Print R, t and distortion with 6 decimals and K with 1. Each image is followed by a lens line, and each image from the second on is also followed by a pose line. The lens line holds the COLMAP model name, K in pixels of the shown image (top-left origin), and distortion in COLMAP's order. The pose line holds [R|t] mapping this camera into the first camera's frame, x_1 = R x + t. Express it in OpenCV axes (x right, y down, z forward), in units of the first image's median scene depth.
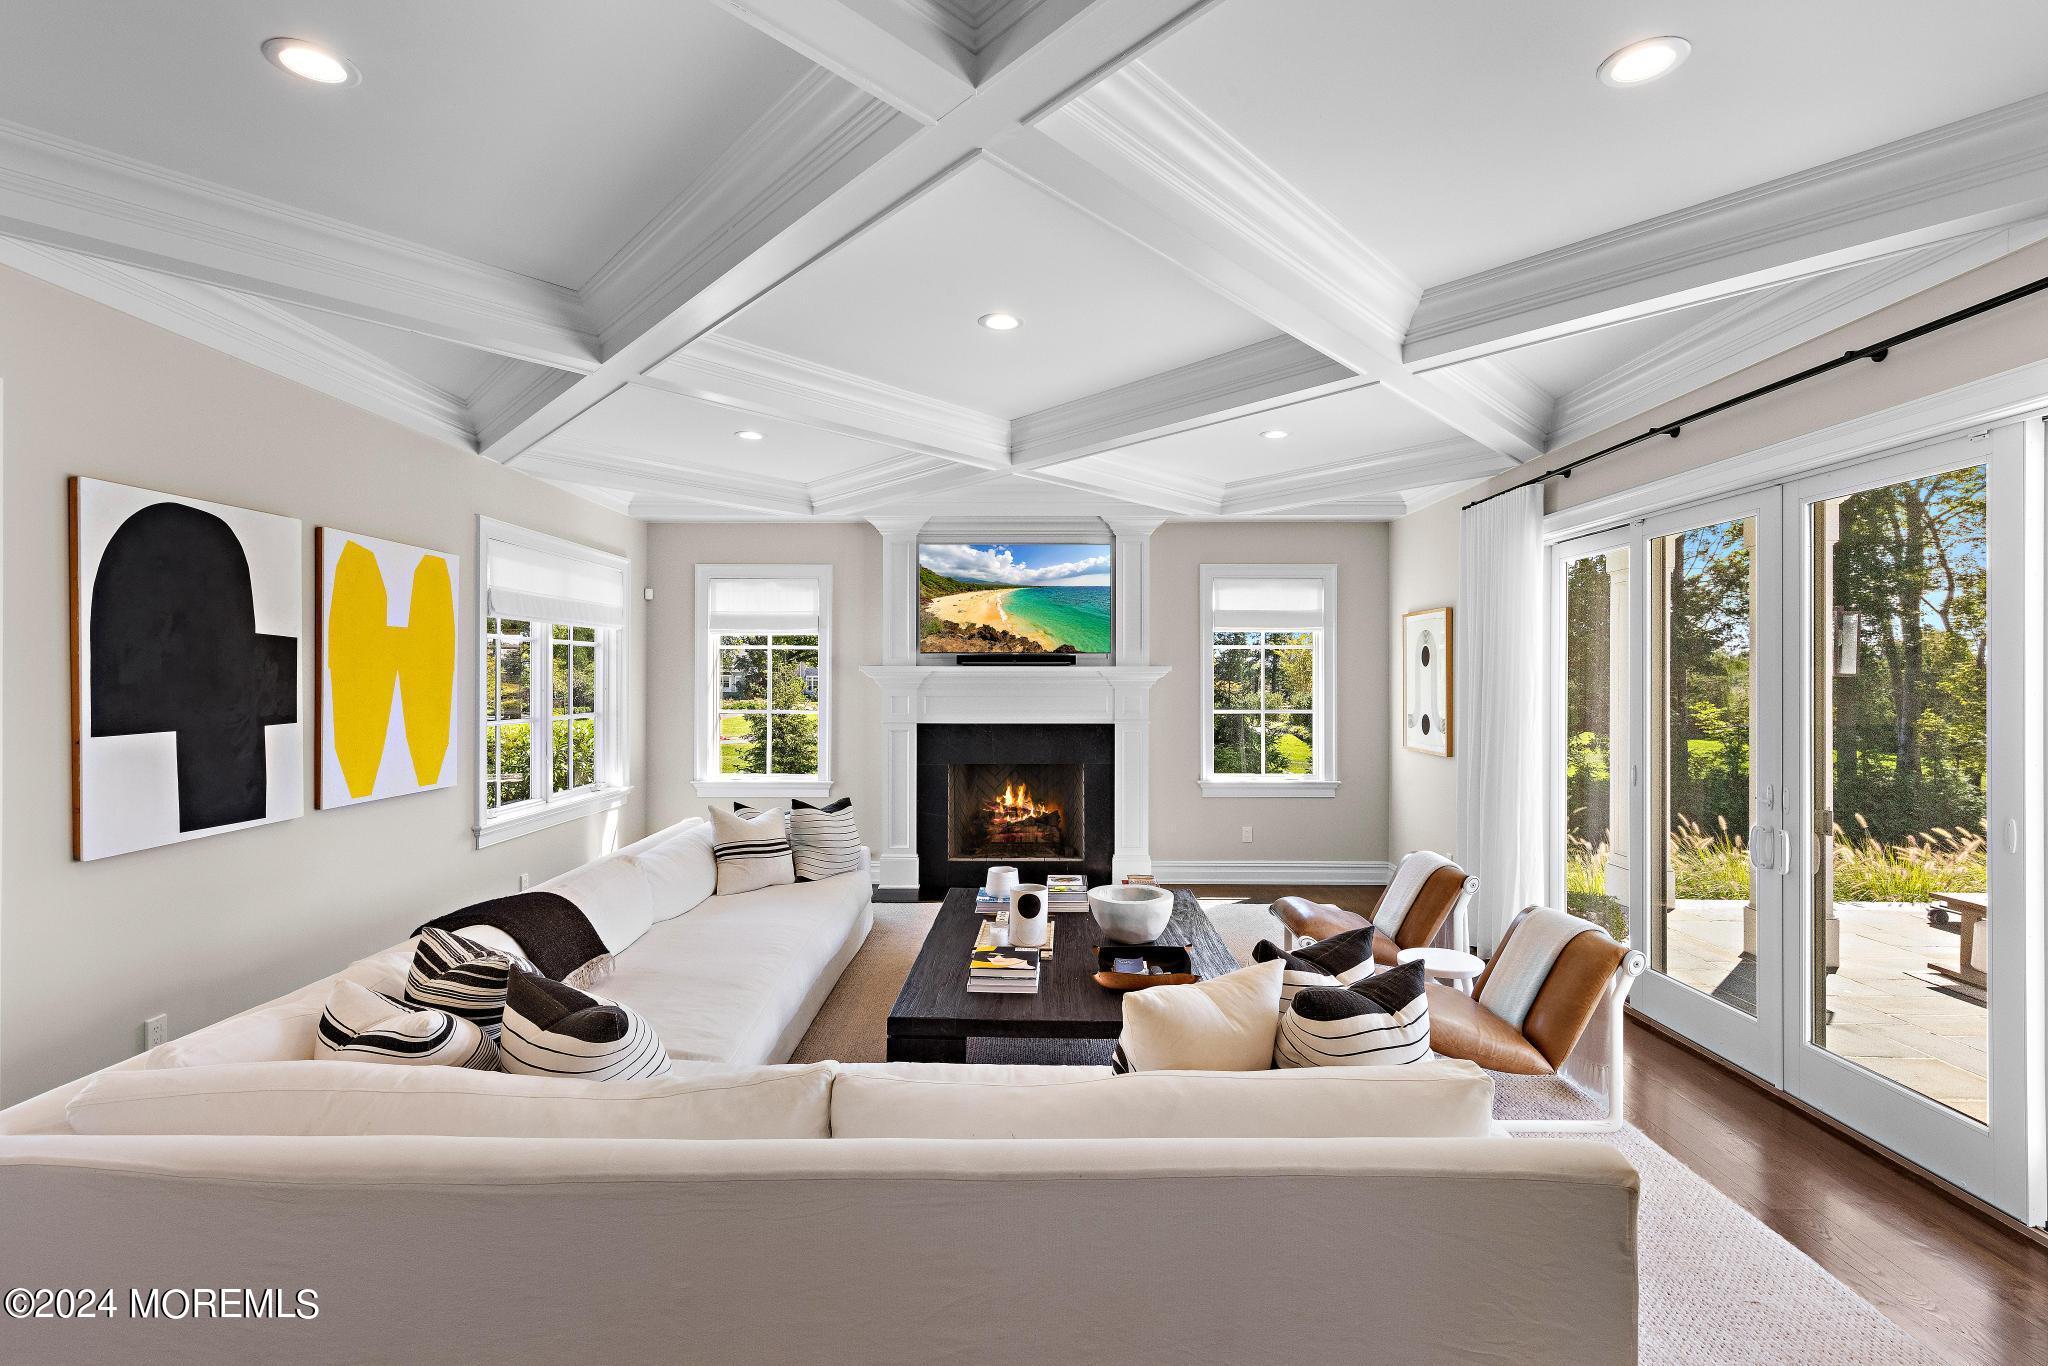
lens RADIAL K [[970.3, 0, 1028.0], [0, 970.3, 673.4], [0, 0, 1]] dist [0.018698, 0.000786]
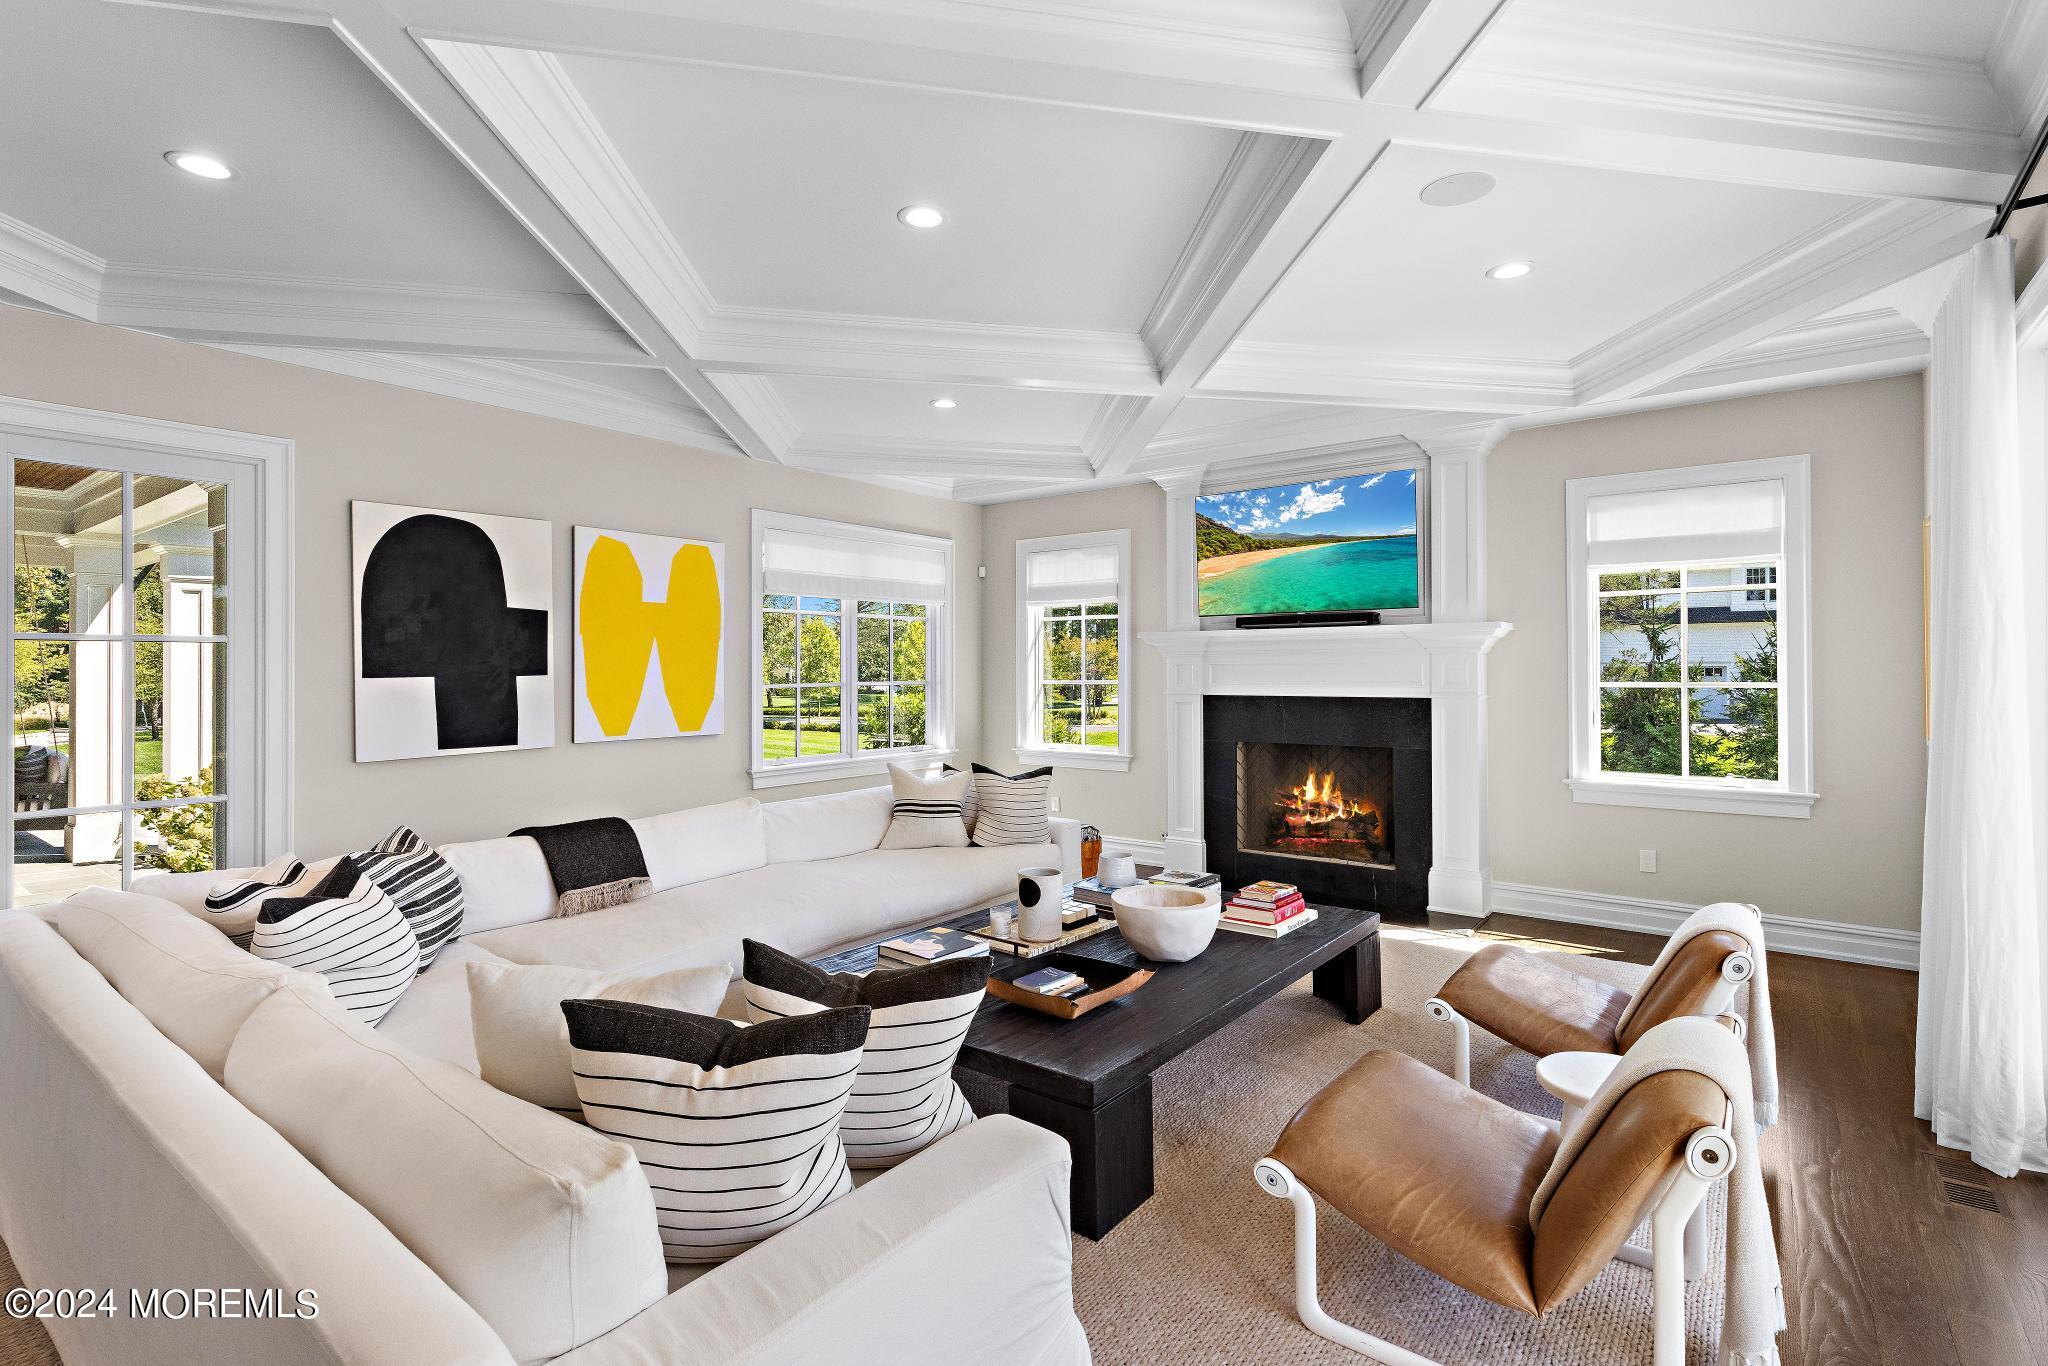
lens RADIAL K [[970.3, 0, 1053.9], [0, 970.3, 671.9], [0, 0, 1]] dist [0.018698, 0.000786]
pose [[0.800341, -0.003936, -0.599532, 0.324803], [0.008684, 0.999950, 0.005027, 0.024956], [0.599482, -0.009230, 0.800335, 0.197724]]
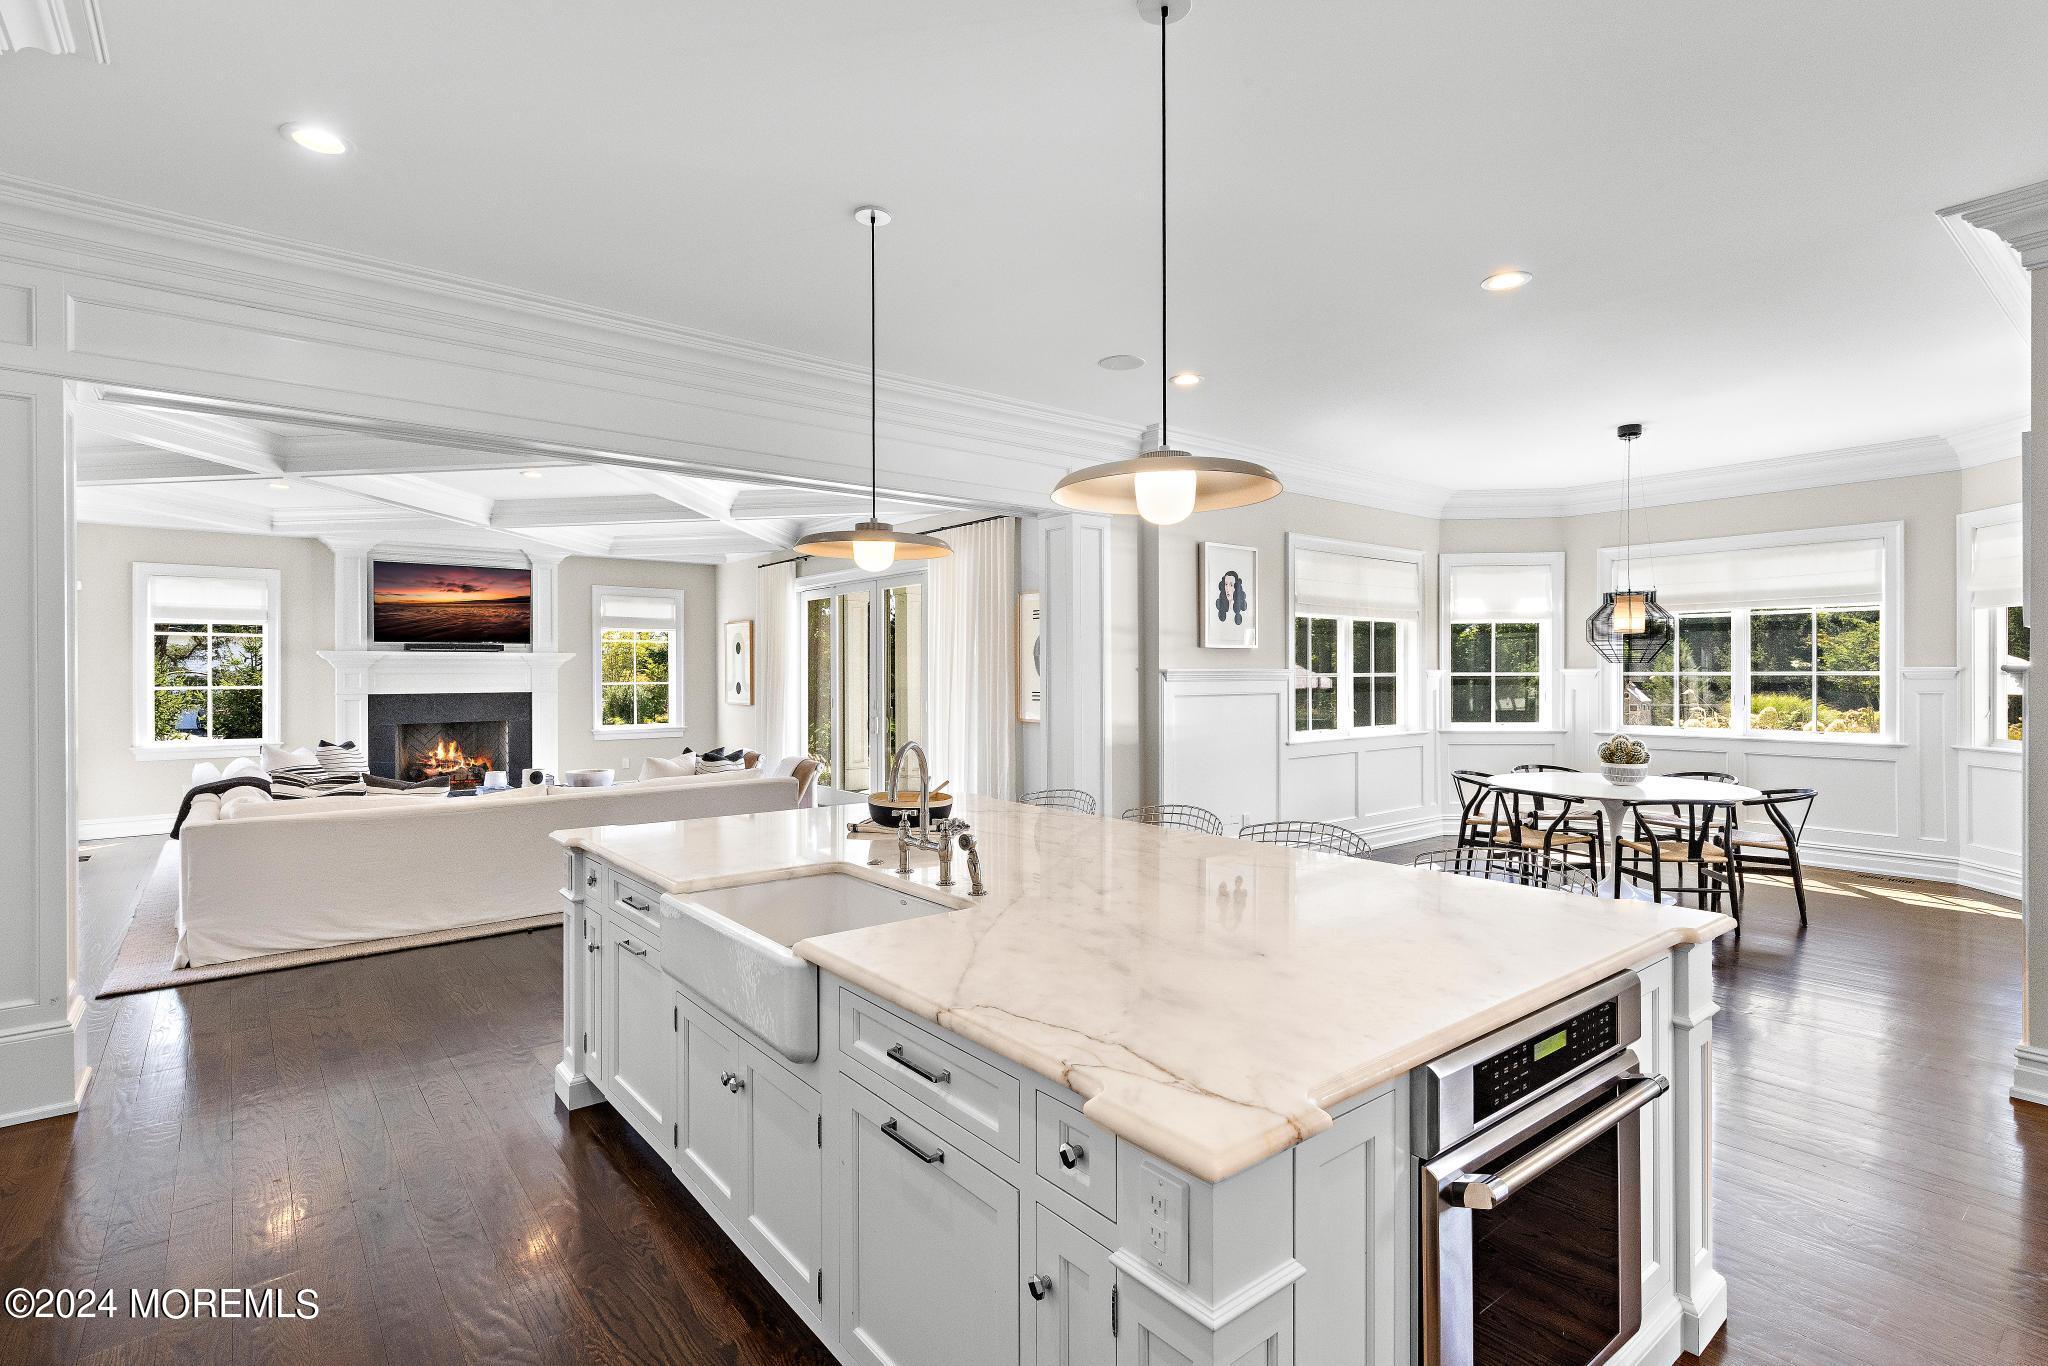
lens RADIAL K [[970.3, 0, 1025.0], [0, 970.3, 679.2], [0, 0, 1]] dist [0.018698, 0.000786]
pose [[0.775807, -0.007452, 0.630926, -0.267469], [0.001853, 0.999953, 0.009533, 0.020220], [-0.630967, -0.006226, 0.775784, -0.617997]]
